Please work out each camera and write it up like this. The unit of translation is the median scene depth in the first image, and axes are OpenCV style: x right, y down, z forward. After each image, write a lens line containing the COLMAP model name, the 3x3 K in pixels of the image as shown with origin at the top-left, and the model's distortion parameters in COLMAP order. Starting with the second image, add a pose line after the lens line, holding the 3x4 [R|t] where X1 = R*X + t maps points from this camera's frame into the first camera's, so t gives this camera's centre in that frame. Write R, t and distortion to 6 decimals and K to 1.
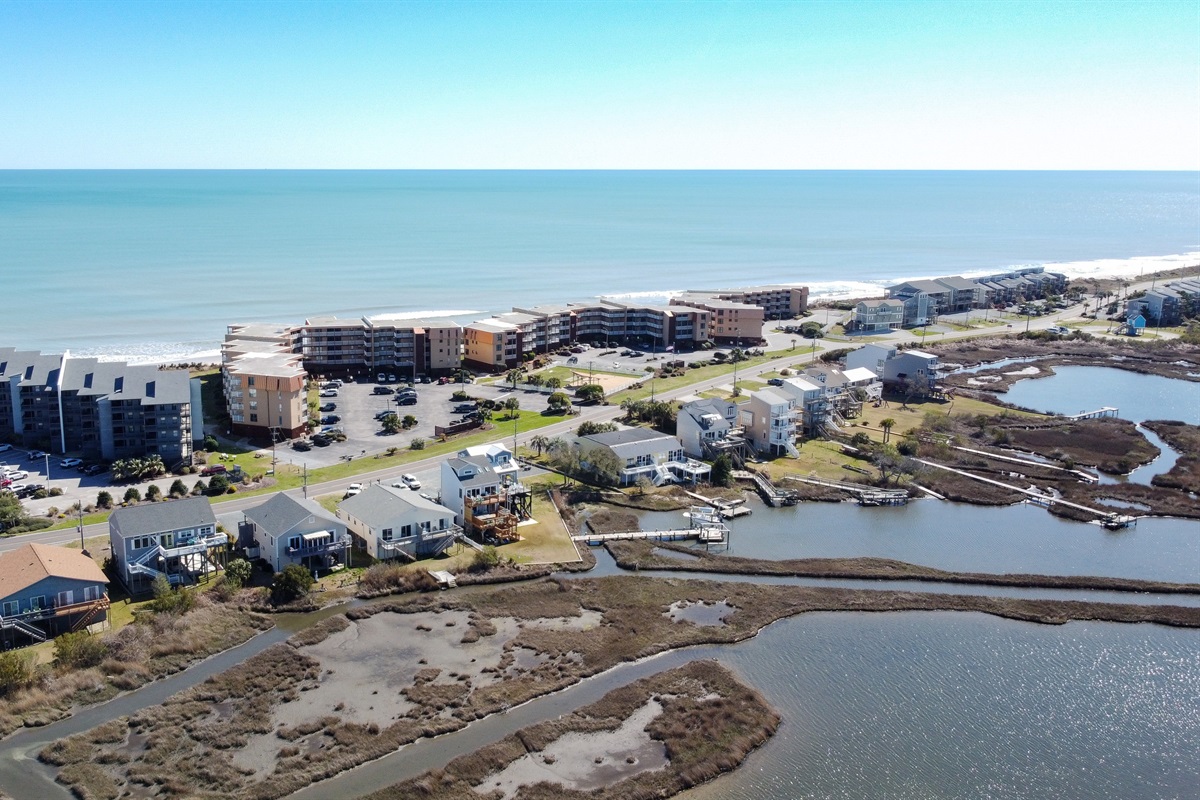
lens RADIAL K [[1106.9, 0, 623.2], [0, 1106.9, 399.5], [0, 0, 1]] dist [0.000829, 0.005514]
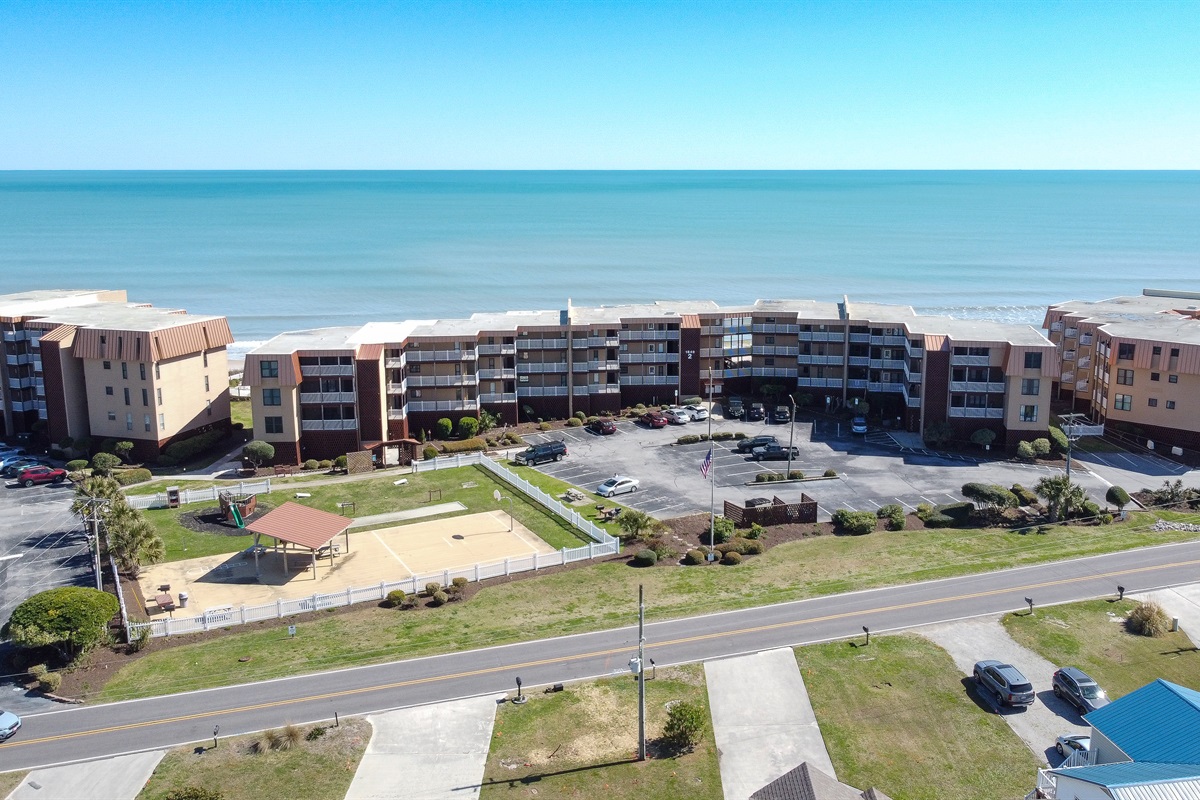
lens RADIAL K [[1183.8, 0, 615.5], [0, 1183.8, 401.5], [0, 0, 1]] dist [0.003723, -0.015536]
pose [[0.823838, 0.103051, -0.557379, 0.166407], [-0.107719, 0.993879, 0.024538, -0.057677], [0.556495, 0.039825, 0.829896, 0.641991]]
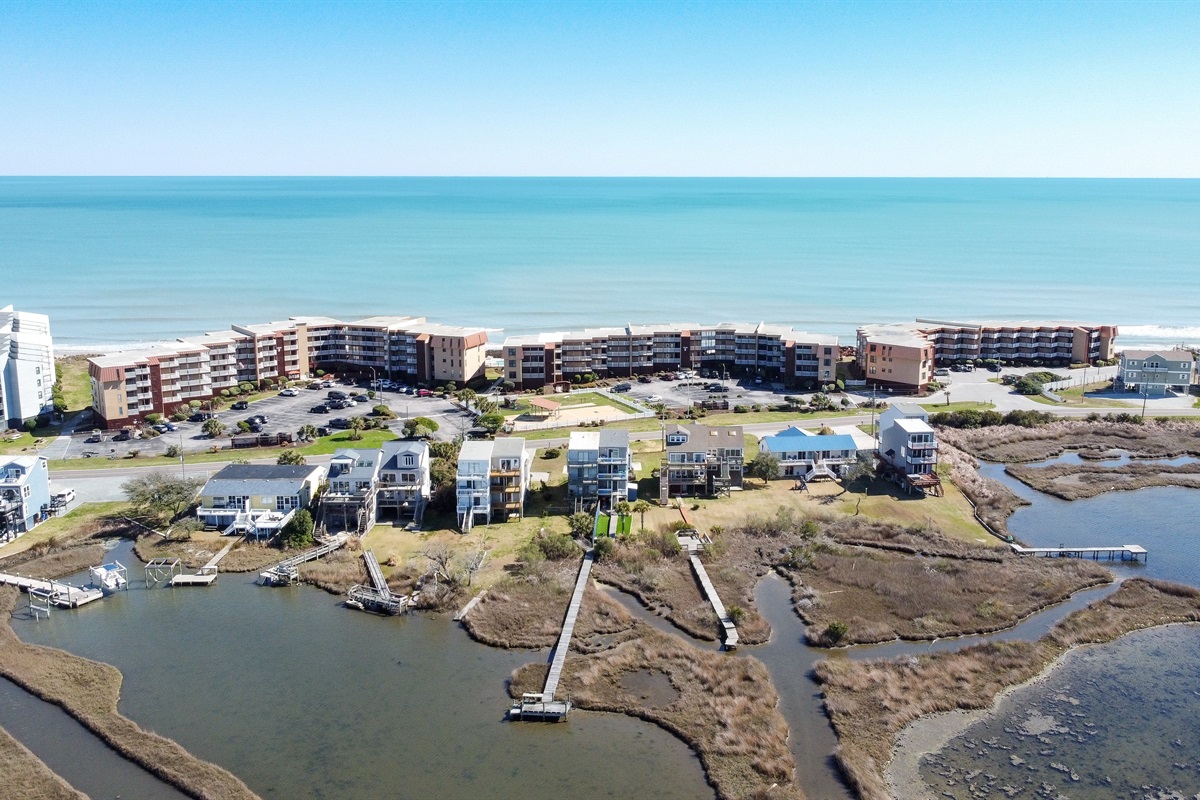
lens RADIAL K [[1106.9, 0, 623.2], [0, 1106.9, 399.5], [0, 0, 1]] dist [0.000829, 0.005514]
pose [[0.816842, 0.106651, -0.566917, 0.397134], [-0.114855, 0.993153, 0.021347, -0.040954], [0.565312, 0.047676, 0.823498, 0.283245]]
